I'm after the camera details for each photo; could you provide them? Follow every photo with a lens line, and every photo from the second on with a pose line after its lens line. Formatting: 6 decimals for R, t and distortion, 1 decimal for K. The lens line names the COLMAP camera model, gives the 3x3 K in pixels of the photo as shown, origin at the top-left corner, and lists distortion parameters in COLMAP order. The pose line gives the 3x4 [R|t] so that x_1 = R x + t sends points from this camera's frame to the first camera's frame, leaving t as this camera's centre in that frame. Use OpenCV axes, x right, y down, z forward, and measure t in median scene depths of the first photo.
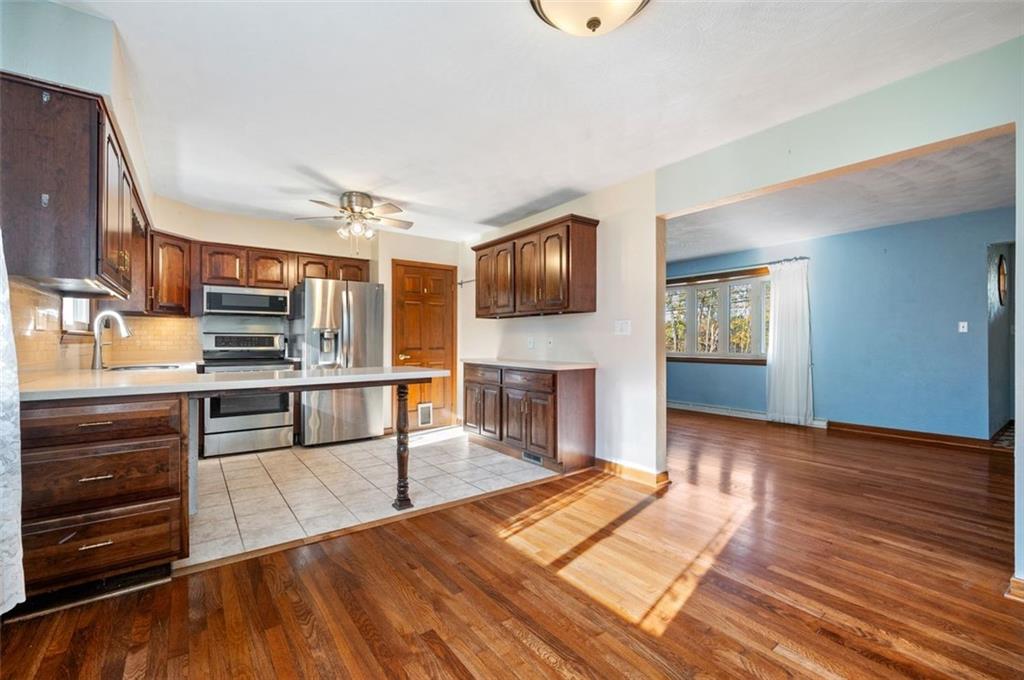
lens RADIAL K [[434.7, 0, 509.7], [0, 434.7, 339.4], [0, 0, 1]] dist [-0.003138, -0.000992]
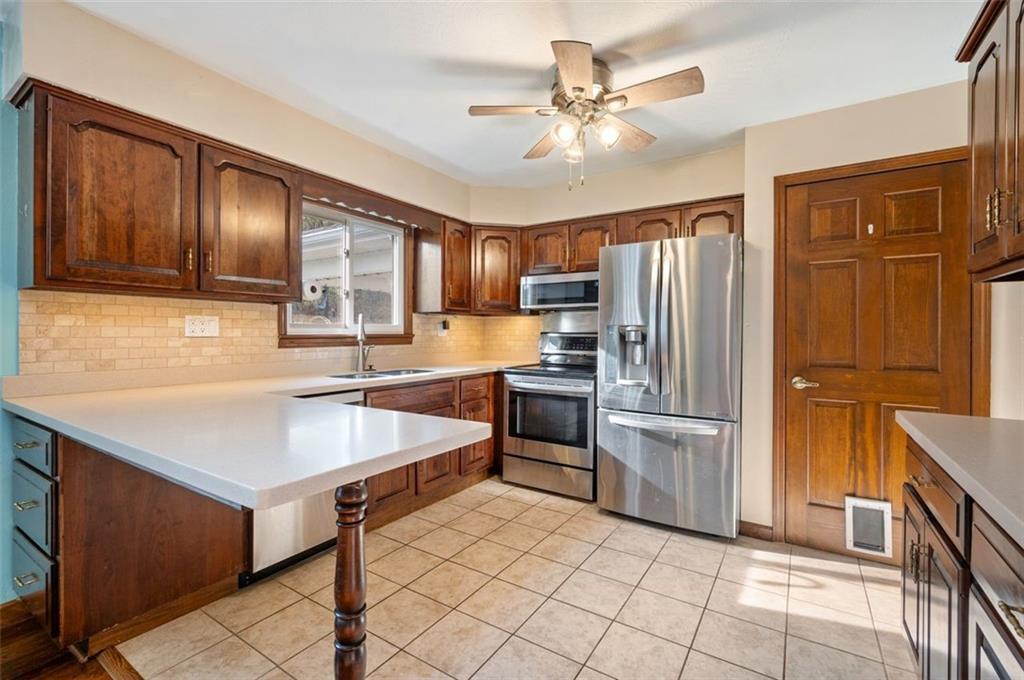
lens RADIAL K [[449.8, 0, 512.2], [0, 449.8, 332.8], [0, 0, 1]] dist [-0.000780, -0.000296]
pose [[0.353507, 0.002660, -0.935428, 0.137452], [-0.001248, 0.999996, 0.002372, -0.021038], [0.935431, 0.000329, 0.353509, 0.814212]]
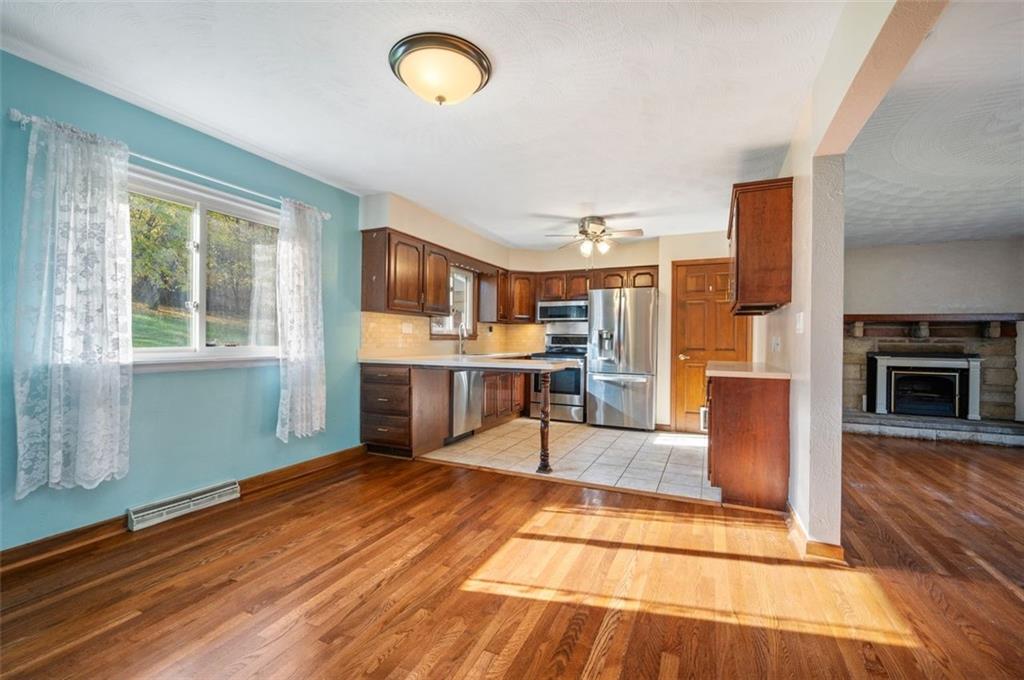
lens RADIAL K [[434.7, 0, 511.5], [0, 434.7, 339.6], [0, 0, 1]] dist [-0.003138, -0.000992]
pose [[0.483819, 0.004851, -0.875155, 0.660344], [-0.007013, 0.999974, 0.001666, 0.001435], [0.875140, 0.005331, 0.483840, 0.250160]]
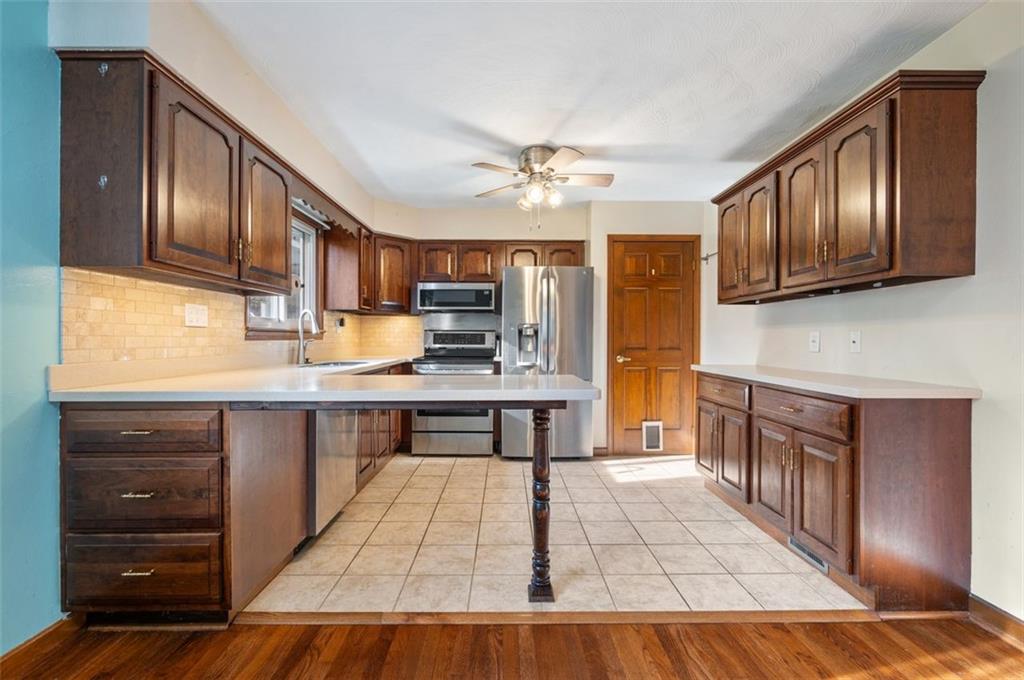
lens RADIAL K [[434.7, 0, 510.8], [0, 434.7, 339.9], [0, 0, 1]] dist [-0.003138, -0.000992]
pose [[0.810662, 0.004075, -0.585500, 0.075457], [-0.001044, 0.999984, 0.005514, 0.002726], [0.585513, -0.003859, 0.810654, 0.371787]]
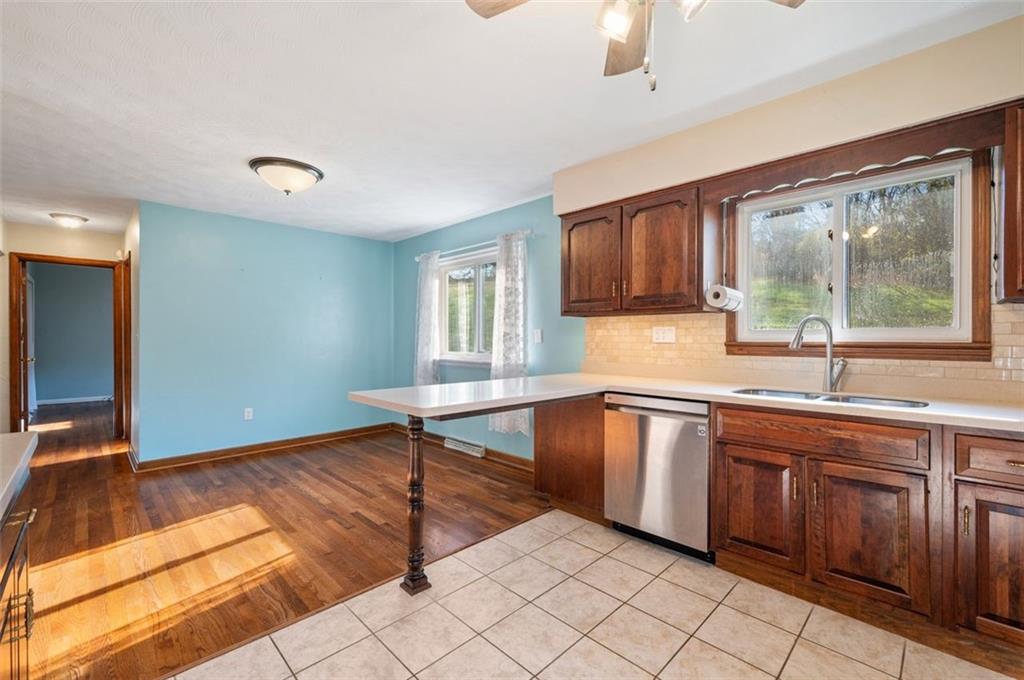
lens RADIAL K [[434.7, 0, 513.4], [0, 434.7, 338.7], [0, 0, 1]] dist [-0.003138, -0.000992]
pose [[-0.989439, -0.000860, -0.144950, -0.248271], [-0.000612, 0.999998, -0.001757, -0.018924], [0.144951, -0.001650, -0.989437, 1.419177]]
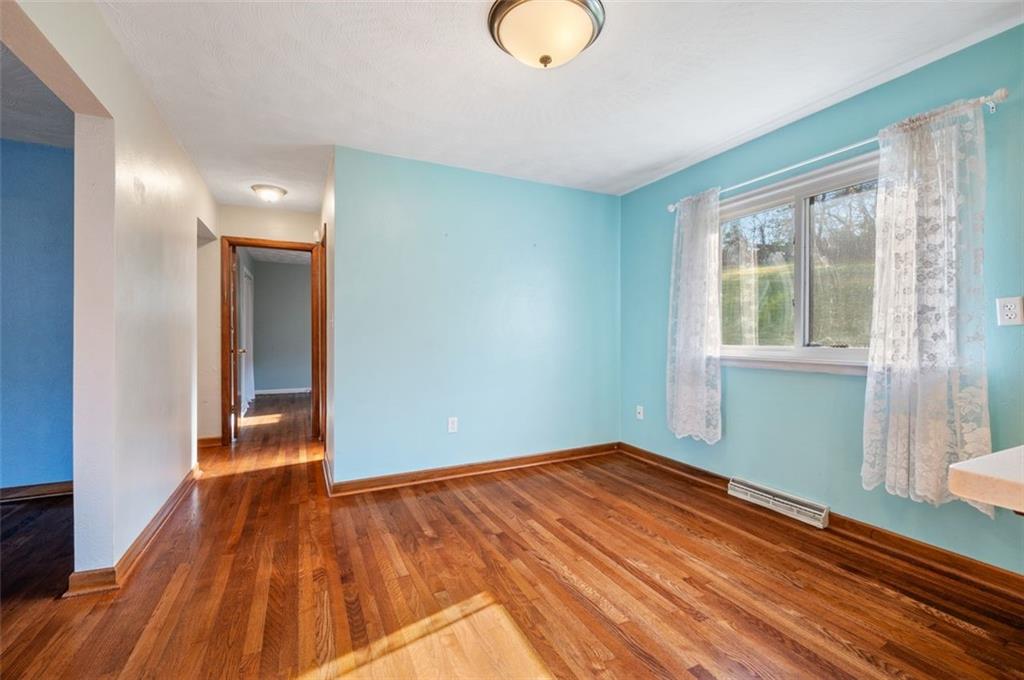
lens RADIAL K [[434.7, 0, 513.3], [0, 434.7, 335.7], [0, 0, 1]] dist [-0.003138, -0.000992]
pose [[-0.984218, -0.000802, 0.176958, 0.031887], [-0.001473, 0.999992, -0.003664, 0.004767], [-0.176954, -0.003867, -0.984212, 0.975464]]
